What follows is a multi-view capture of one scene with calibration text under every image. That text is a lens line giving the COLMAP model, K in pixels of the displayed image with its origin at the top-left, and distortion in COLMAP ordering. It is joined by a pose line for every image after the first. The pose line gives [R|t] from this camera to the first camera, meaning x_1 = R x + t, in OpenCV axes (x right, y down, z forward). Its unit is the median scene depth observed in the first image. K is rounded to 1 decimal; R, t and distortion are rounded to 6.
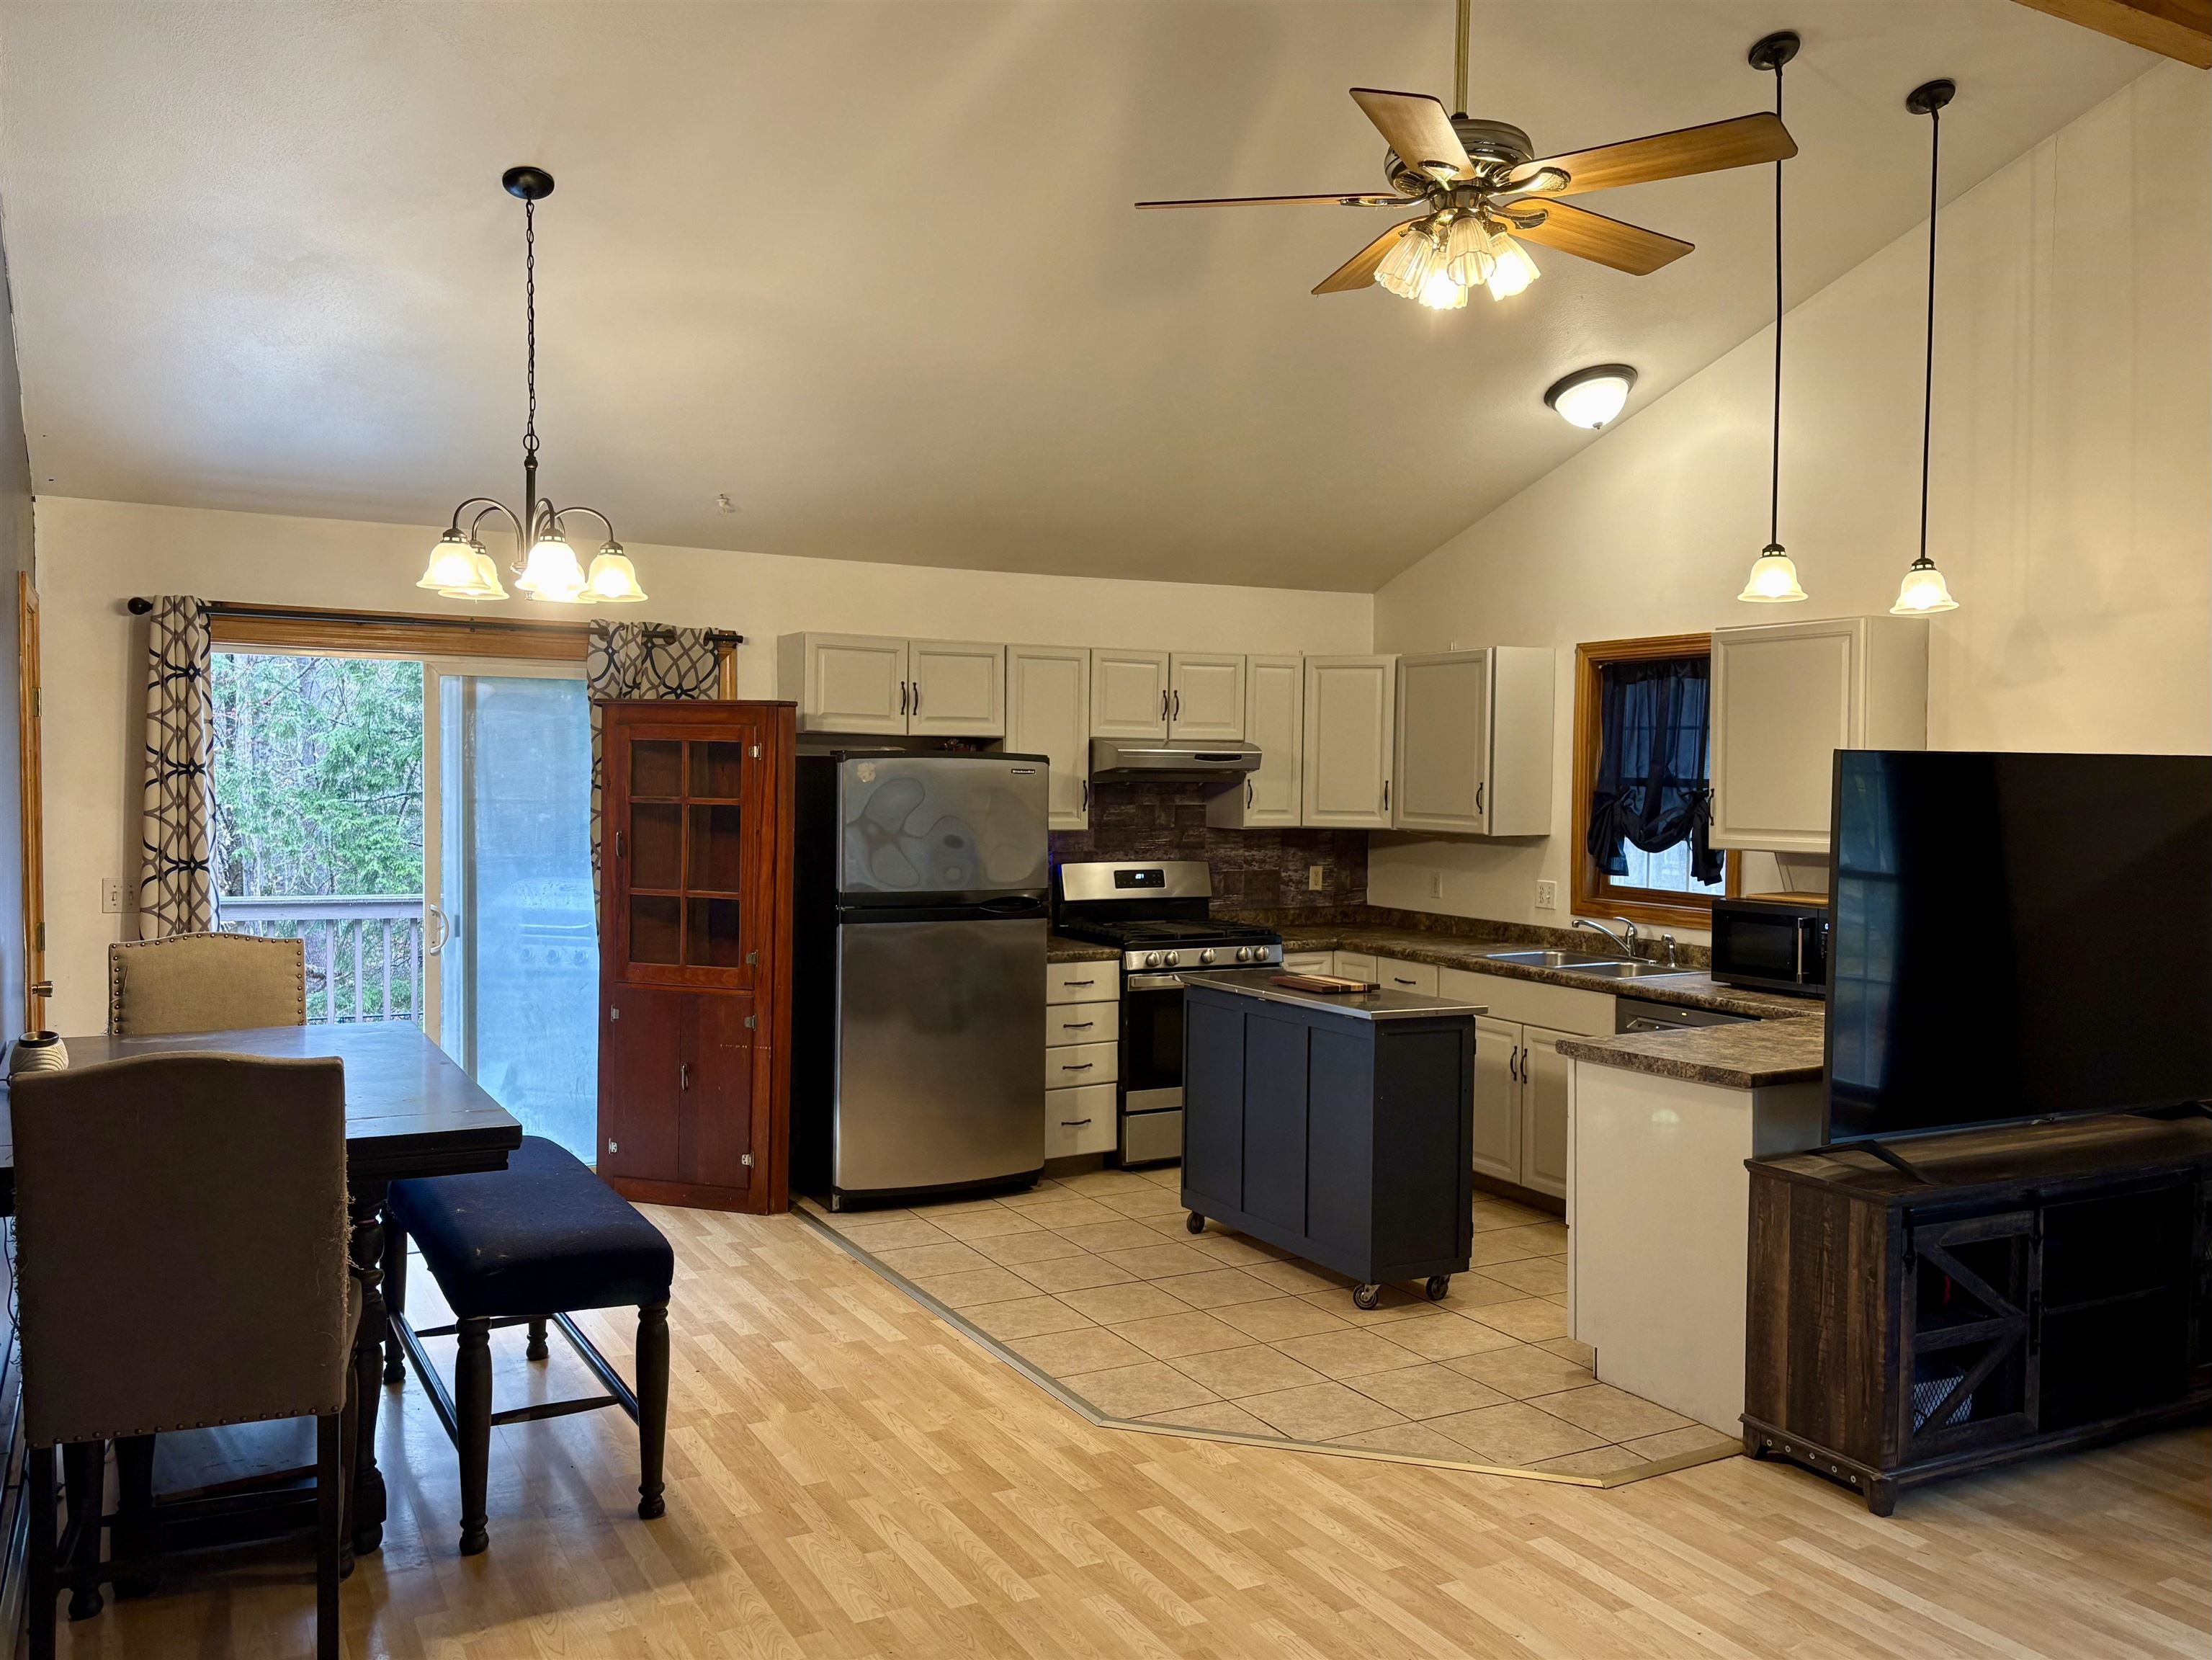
lens RADIAL K [[1722.1, 0, 1106.0], [0, 1722.1, 830.0], [0, 0, 1]] dist [0.007846, -0.006984]
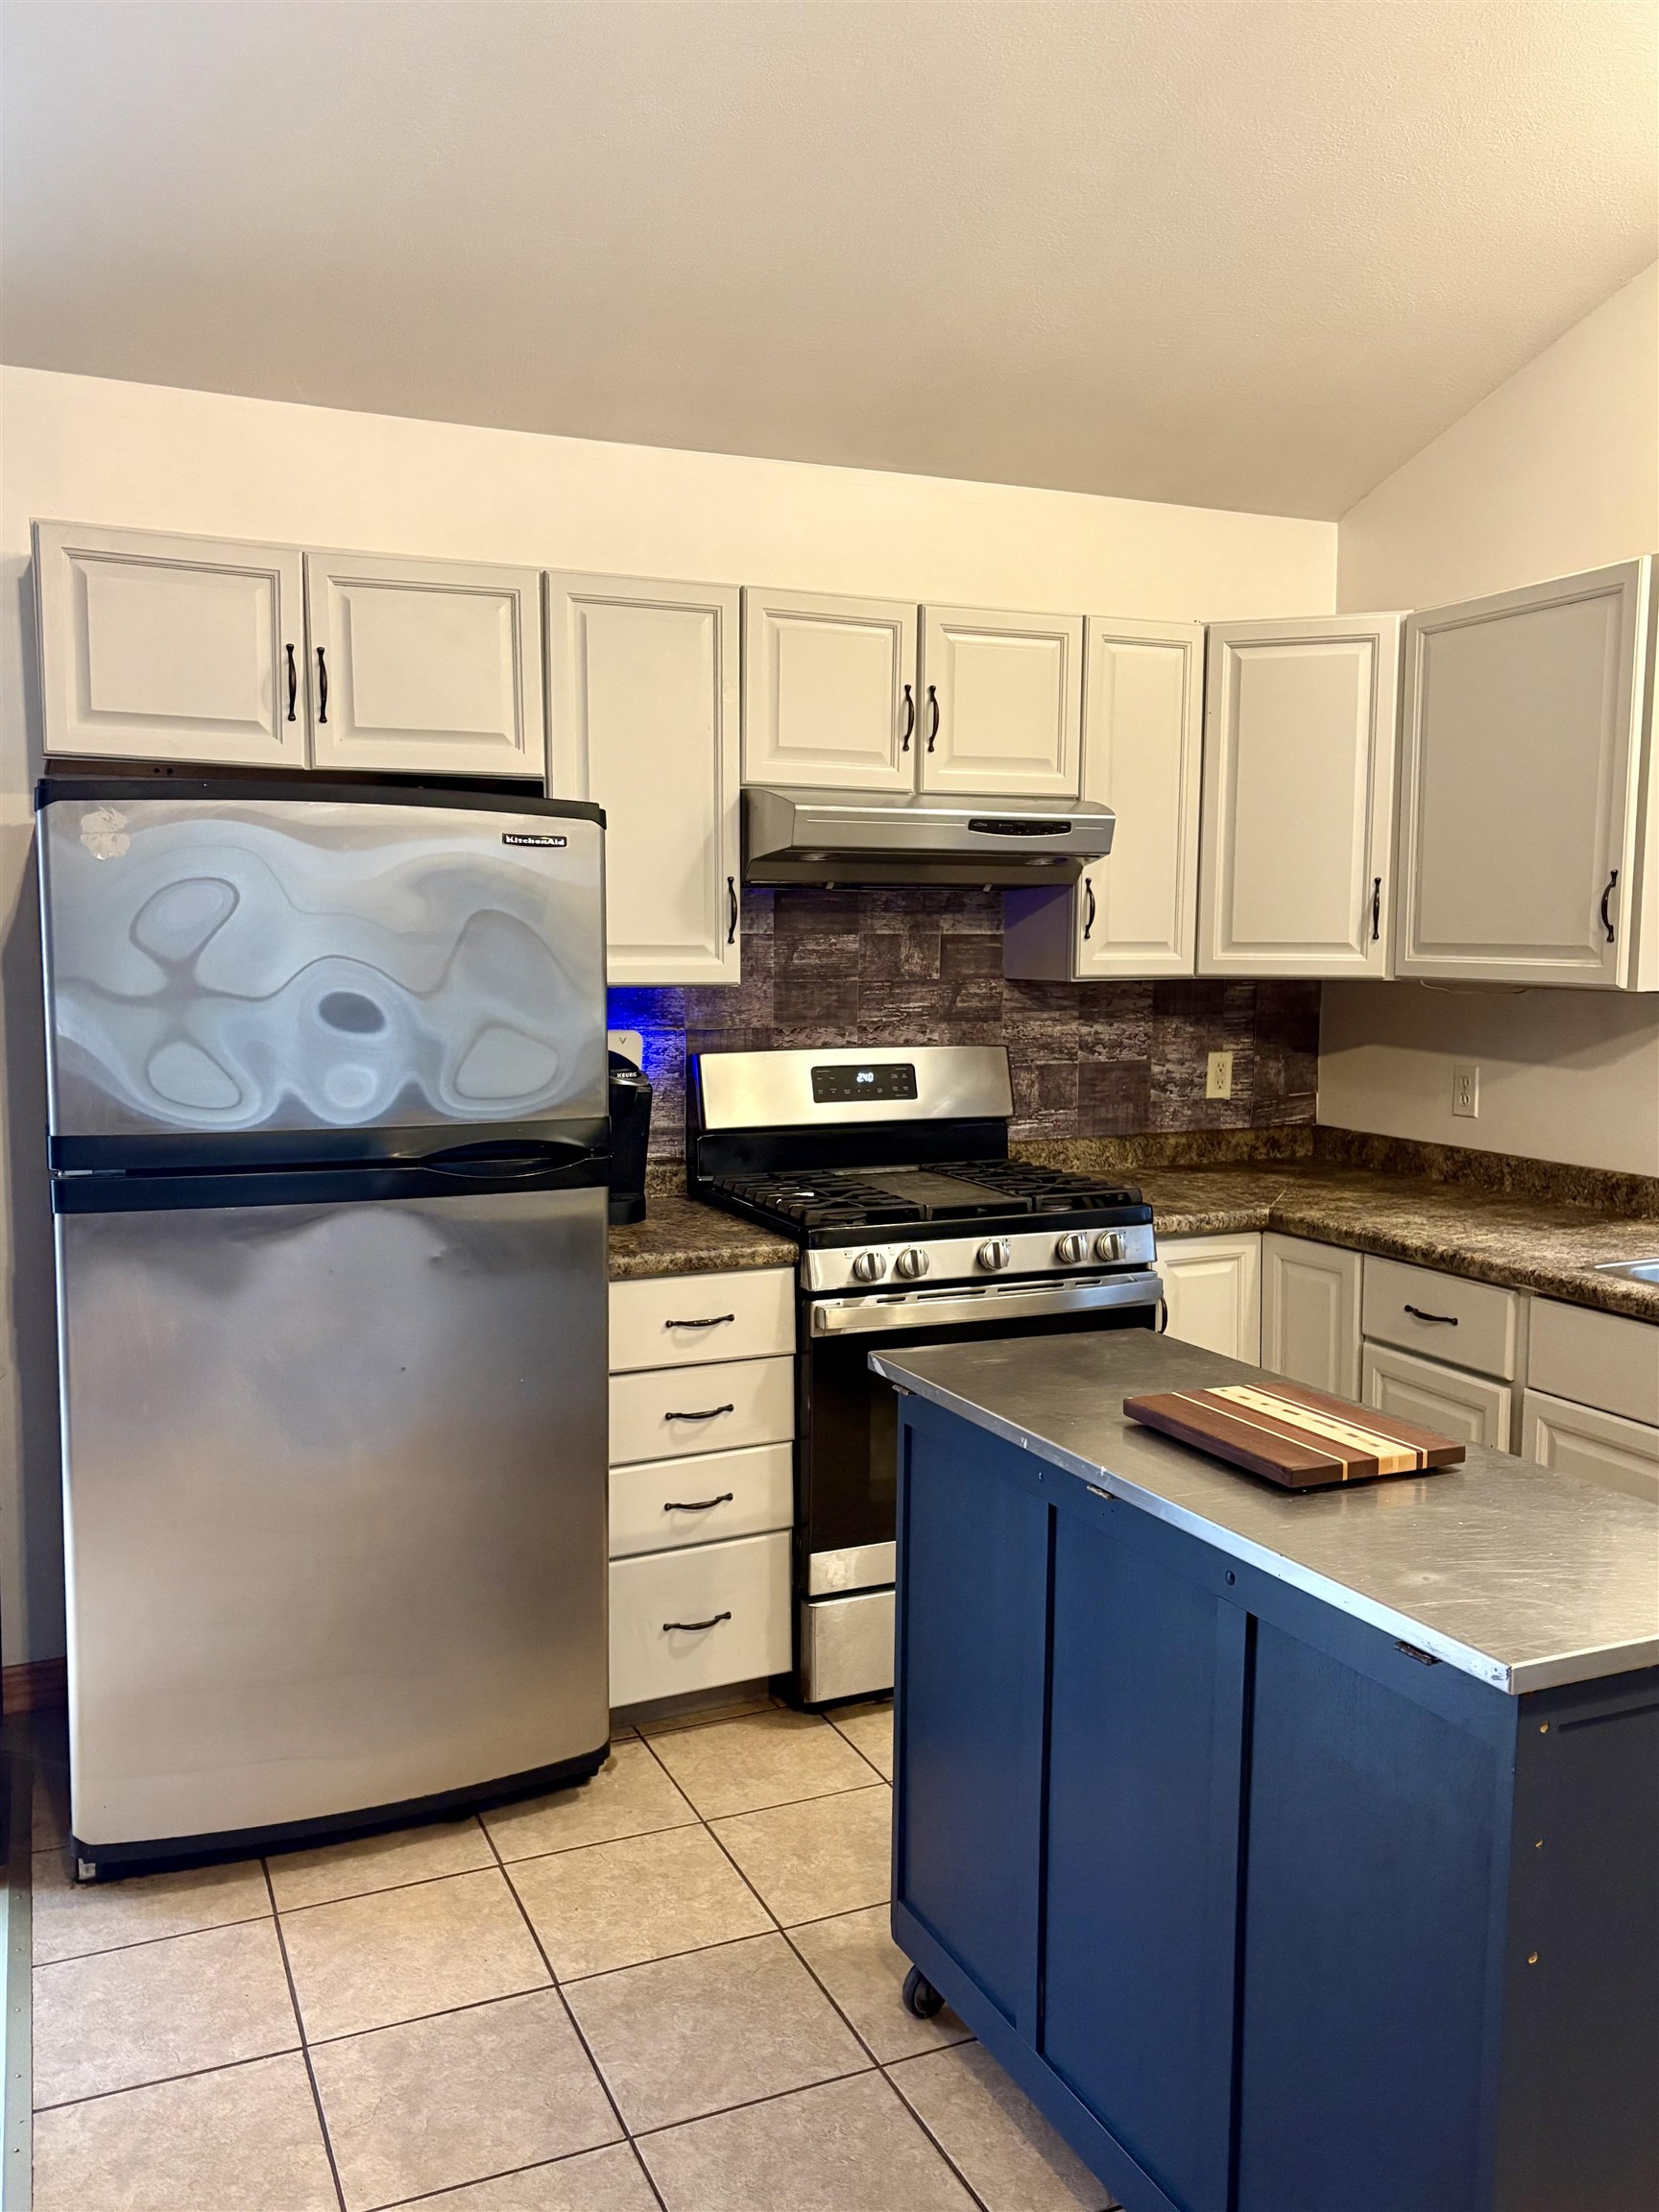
lens RADIAL K [[1721.9, 0, 819.9], [0, 1721.9, 1120.1], [0, 0, 1]] dist [0.007846, -0.006984]
pose [[0.996334, 0.001027, -0.085541, 0.054162], [0.005198, 0.997354, 0.072516, 0.003350], [0.085389, -0.072695, 0.993692, 0.554502]]
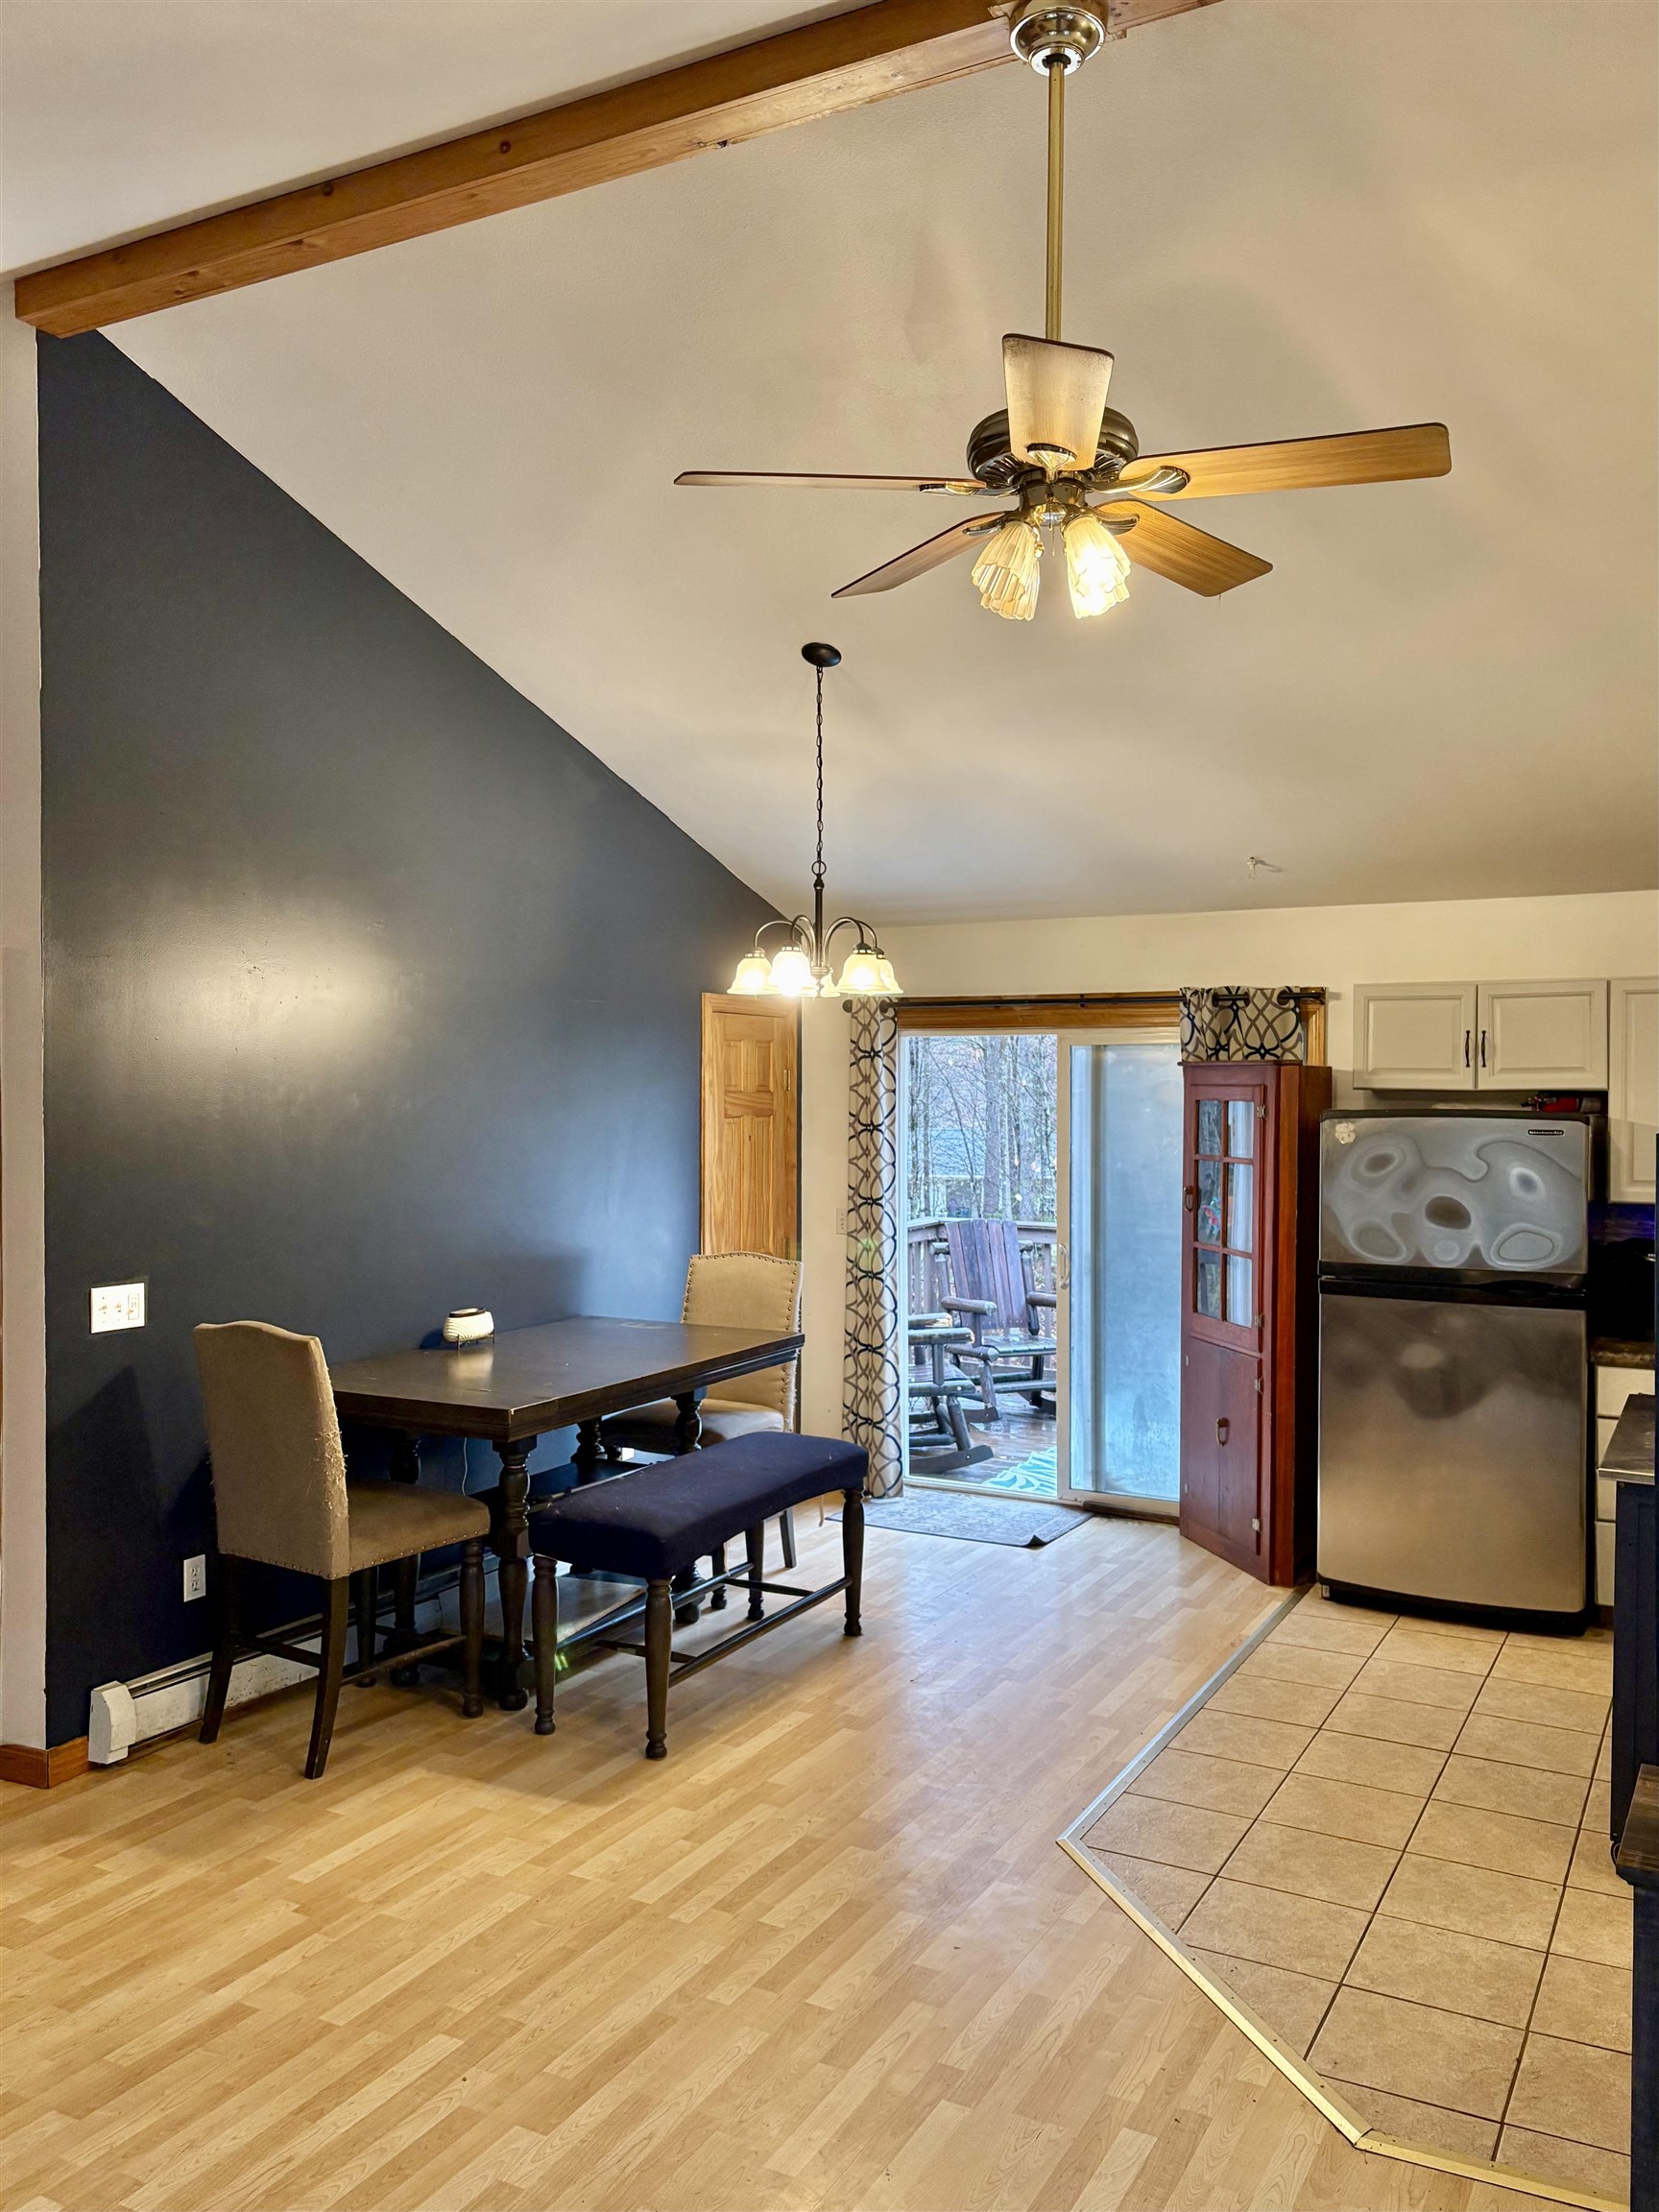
lens RADIAL K [[1721.9, 0, 869.1], [0, 1721.9, 1109.5], [0, 0, 1]] dist [0.005100, -0.001089]
pose [[0.548865, -0.004264, -0.835900, 0.453602], [-0.021384, 0.999588, -0.019140, -0.021029], [0.835638, 0.028381, 0.548548, 0.242430]]
